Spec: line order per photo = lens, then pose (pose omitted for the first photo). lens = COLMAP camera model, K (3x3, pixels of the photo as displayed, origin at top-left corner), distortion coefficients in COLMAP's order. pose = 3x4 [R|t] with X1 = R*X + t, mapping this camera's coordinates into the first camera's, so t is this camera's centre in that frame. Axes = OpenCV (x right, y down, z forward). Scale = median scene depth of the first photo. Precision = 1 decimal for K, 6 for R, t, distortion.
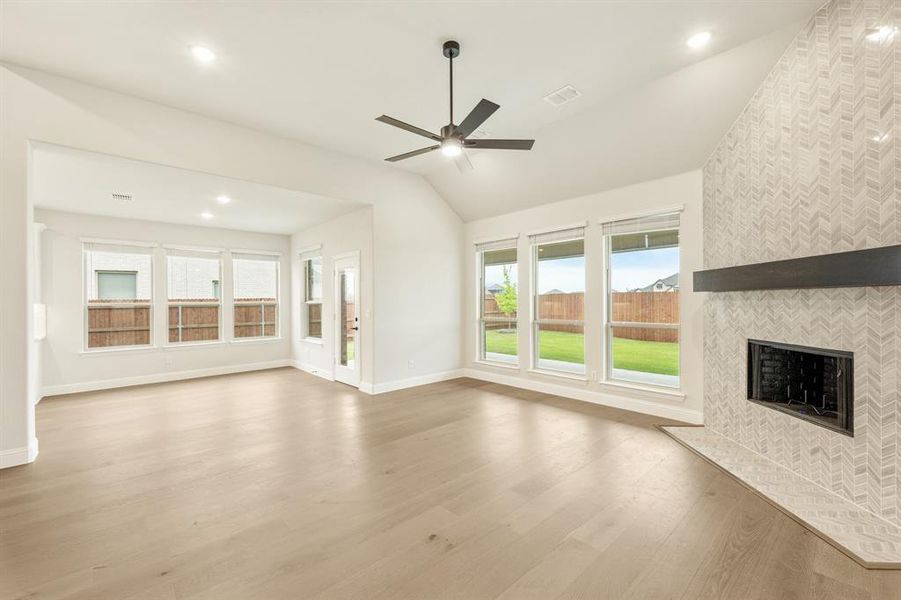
lens RADIAL K [[371.3, 0, 449.1], [0, 371.3, 298.0], [0, 0, 1]] dist [0.001312, 0.000024]
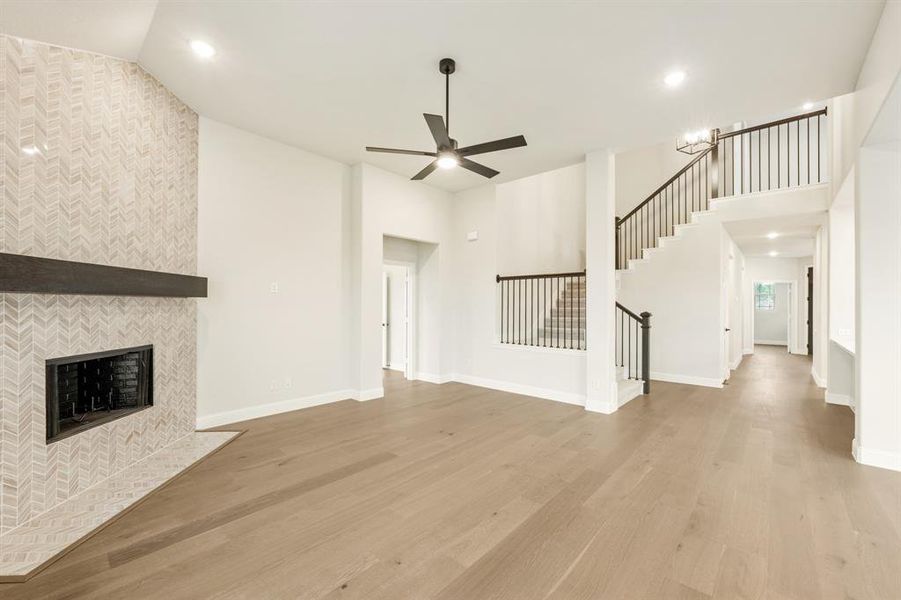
lens RADIAL K [[371.3, 0, 448.6], [0, 371.3, 304.9], [0, 0, 1]] dist [0.001312, 0.000024]
pose [[-0.994901, 0.000694, -0.100858, 0.113433], [0.001632, 0.999956, -0.009212, 0.011974], [0.100847, -0.009329, -0.994858, 2.109207]]
